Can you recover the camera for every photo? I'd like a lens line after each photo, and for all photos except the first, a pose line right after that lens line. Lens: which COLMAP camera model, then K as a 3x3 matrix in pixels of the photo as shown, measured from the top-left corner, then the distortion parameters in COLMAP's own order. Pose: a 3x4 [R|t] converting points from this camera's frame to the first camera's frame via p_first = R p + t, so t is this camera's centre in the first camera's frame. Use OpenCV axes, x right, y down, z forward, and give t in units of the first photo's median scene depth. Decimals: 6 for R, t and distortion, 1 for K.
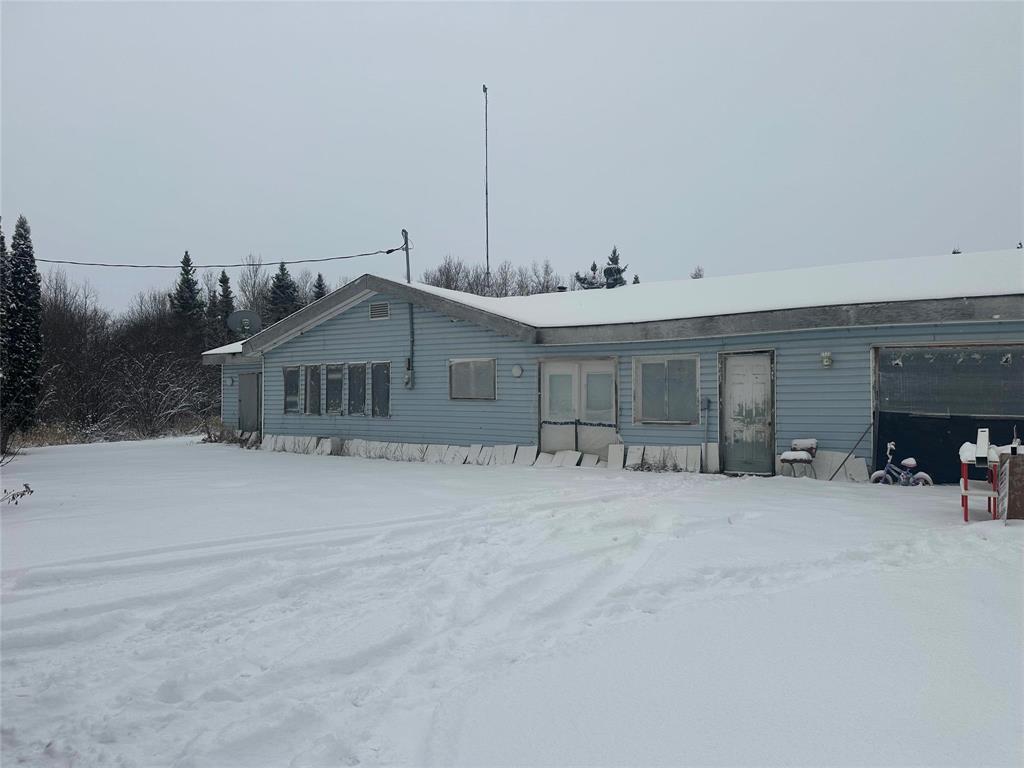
lens RADIAL K [[711.0, 0, 513.9], [0, 711.0, 388.2], [0, 0, 1]] dist [0.009585, -0.003527]
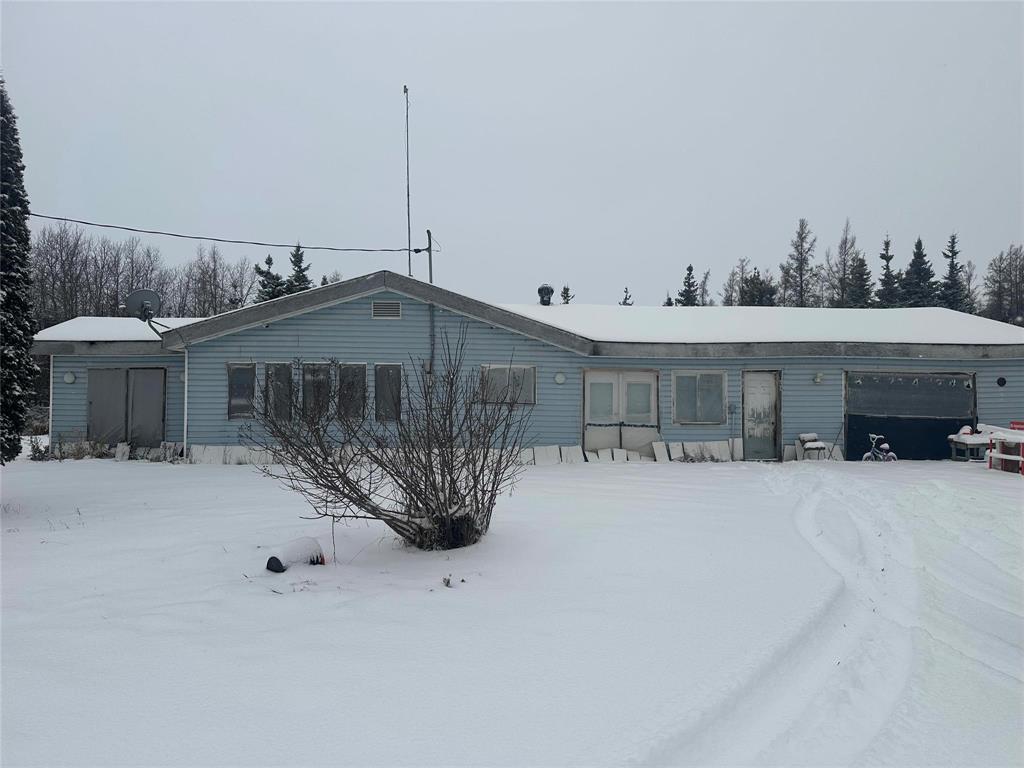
lens RADIAL K [[711.0, 0, 515.1], [0, 711.0, 384.4], [0, 0, 1]] dist [0.009585, -0.003527]
pose [[0.800656, 0.018300, 0.598845, -0.767534], [-0.015175, 0.999832, -0.010264, -0.002893], [-0.598932, -0.000870, 0.800799, 0.172824]]
